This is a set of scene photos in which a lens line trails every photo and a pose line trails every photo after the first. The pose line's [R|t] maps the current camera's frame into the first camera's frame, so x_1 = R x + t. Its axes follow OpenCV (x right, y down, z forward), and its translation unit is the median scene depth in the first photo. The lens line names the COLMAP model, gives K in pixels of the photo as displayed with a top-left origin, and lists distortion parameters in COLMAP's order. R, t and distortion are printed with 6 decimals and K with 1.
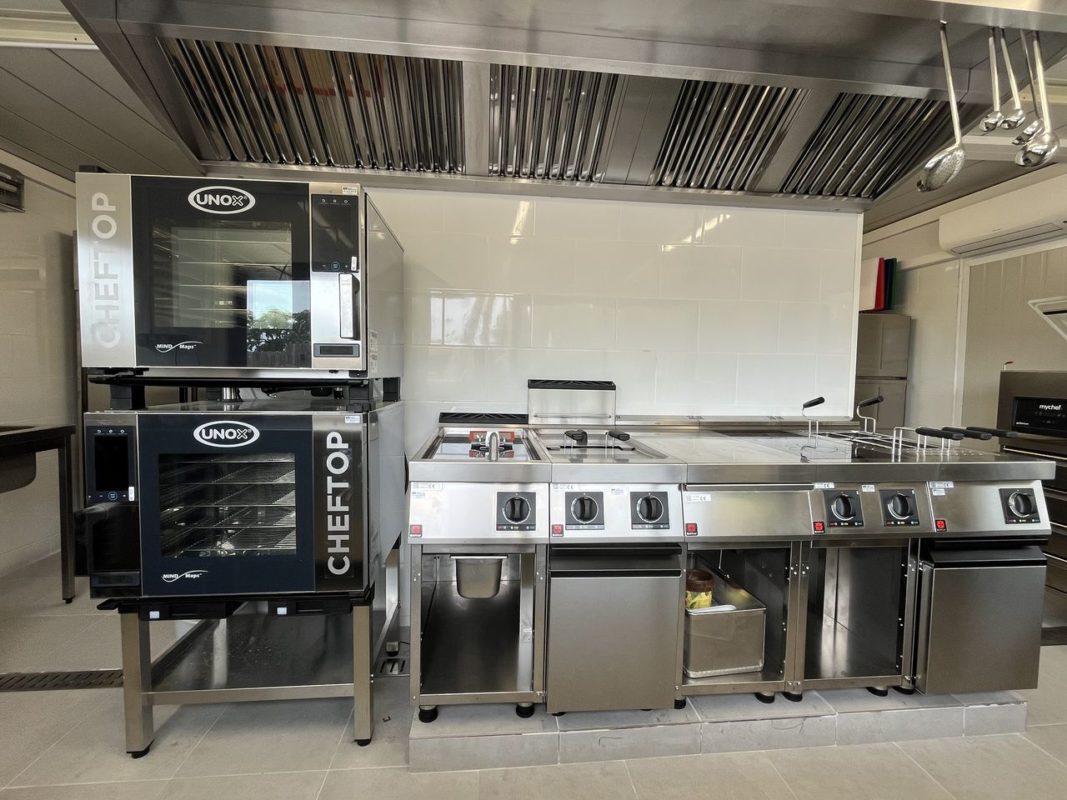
lens RADIAL K [[479.6, 0, 533.5], [0, 479.6, 400.0], [0, 0, 1]] dist [-0.001640, 0.000171]
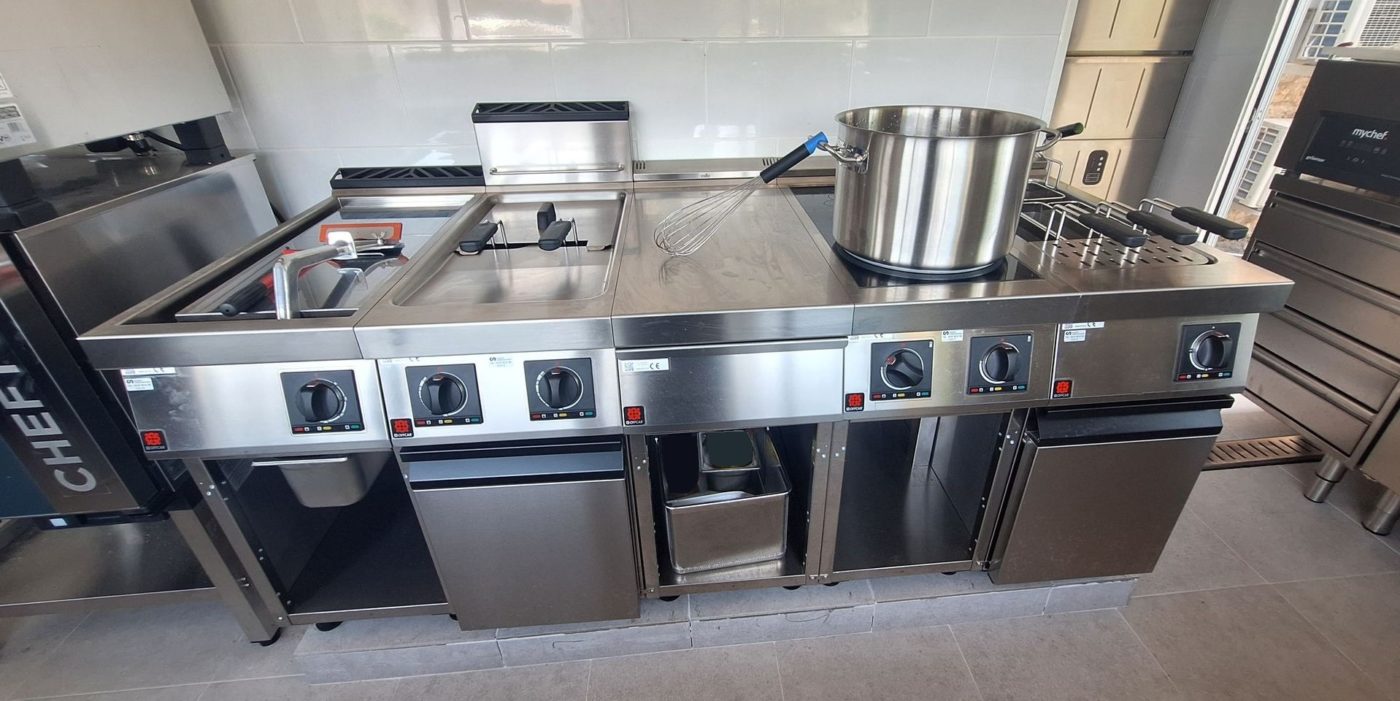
lens RADIAL K [[595.1, 0, 734.1], [0, 595.1, 352.4], [0, 0, 1]] dist [-0.003995, -0.000127]
pose [[0.999728, -0.022865, -0.004653, 0.441456], [0.022578, 0.897576, 0.440281, -0.122866], [-0.005891, -0.440266, 0.897848, 0.347728]]
